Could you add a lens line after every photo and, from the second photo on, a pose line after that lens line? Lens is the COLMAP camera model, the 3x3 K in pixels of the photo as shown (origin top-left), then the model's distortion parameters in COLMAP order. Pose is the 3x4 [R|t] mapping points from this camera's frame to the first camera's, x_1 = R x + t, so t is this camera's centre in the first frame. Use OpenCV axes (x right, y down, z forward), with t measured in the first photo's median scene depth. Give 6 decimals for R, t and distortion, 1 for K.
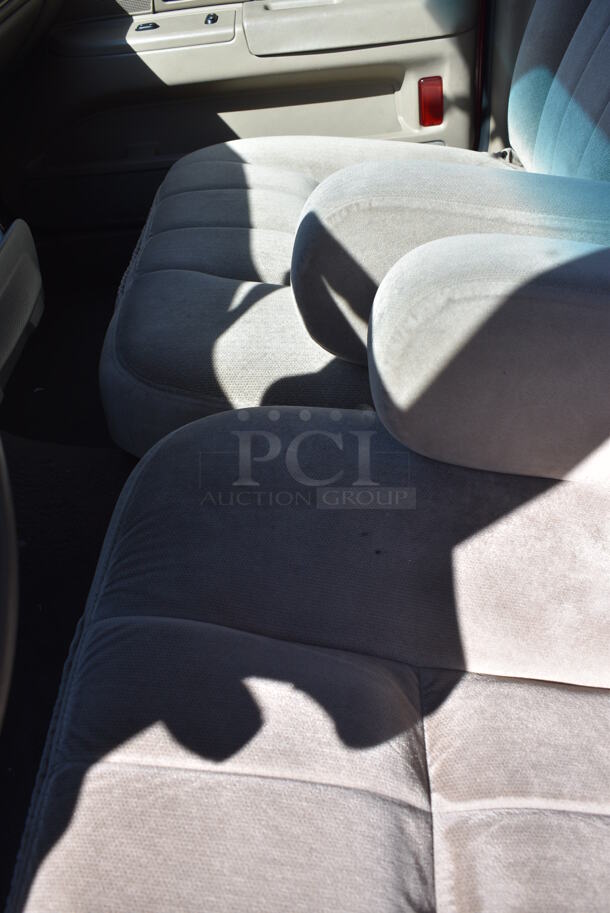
lens RADIAL K [[797.5, 0, 305.0], [0, 797.5, 456.5], [0, 0, 1]] dist [-0.087604, 0.014850]
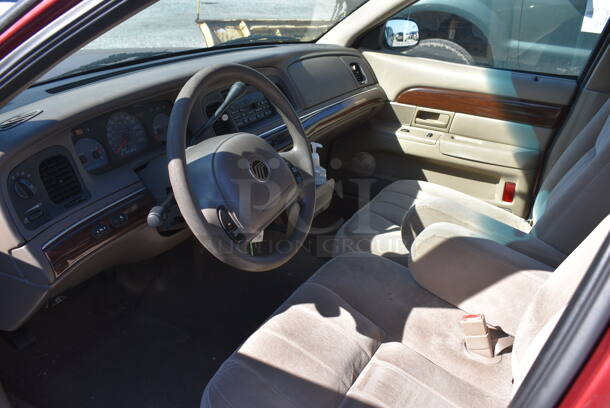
lens RADIAL K [[532.8, 0, 305.0], [0, 532.8, 204.0], [0, 0, 1]] dist [-0.087604, 0.014850]
pose [[0.876957, 0.322027, -0.356714, 0.256314], [-0.417189, 0.878581, -0.232485, 0.253710], [0.238536, 0.352696, 0.904824, -0.714179]]
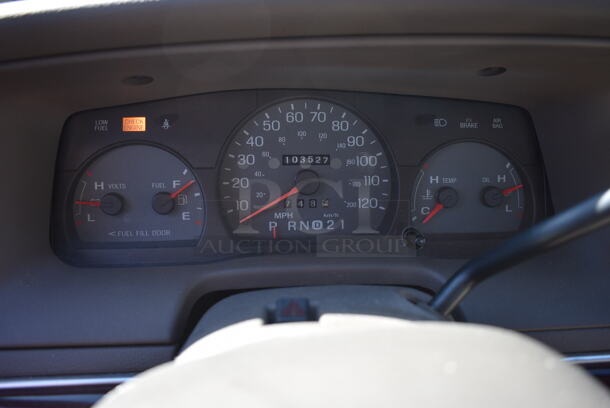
lens RADIAL K [[532.8, 0, 305.0], [0, 532.8, 204.0], [0, 0, 1]] dist [-0.087604, 0.014850]
pose [[0.078063, 0.491634, -0.867296, -0.225967], [-0.702665, 0.644268, 0.301963, -0.090458], [0.707226, 0.585846, 0.395747, 0.065768]]
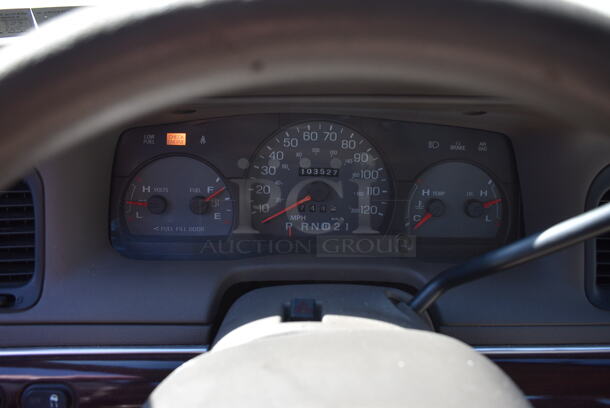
lens RADIAL K [[532.8, 0, 305.0], [0, 532.8, 204.0], [0, 0, 1]] dist [-0.087604, 0.014850]
pose [[0.038158, 0.552289, -0.832779, -0.178487], [-0.718189, 0.594616, 0.361435, -0.136537], [0.694801, 0.584301, 0.419338, 0.015336]]
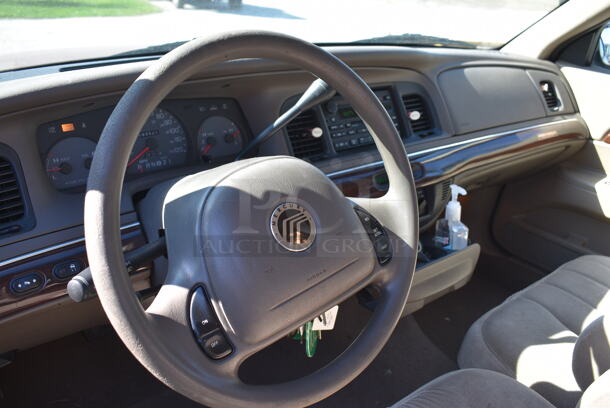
lens RADIAL K [[532.8, 0, 305.0], [0, 532.8, 204.0], [0, 0, 1]] dist [-0.087604, 0.014850]
pose [[0.644742, 0.421685, -0.637565, 0.145333], [-0.605669, 0.790662, -0.089543, 0.016877], [0.466340, 0.443886, 0.765175, -0.262684]]
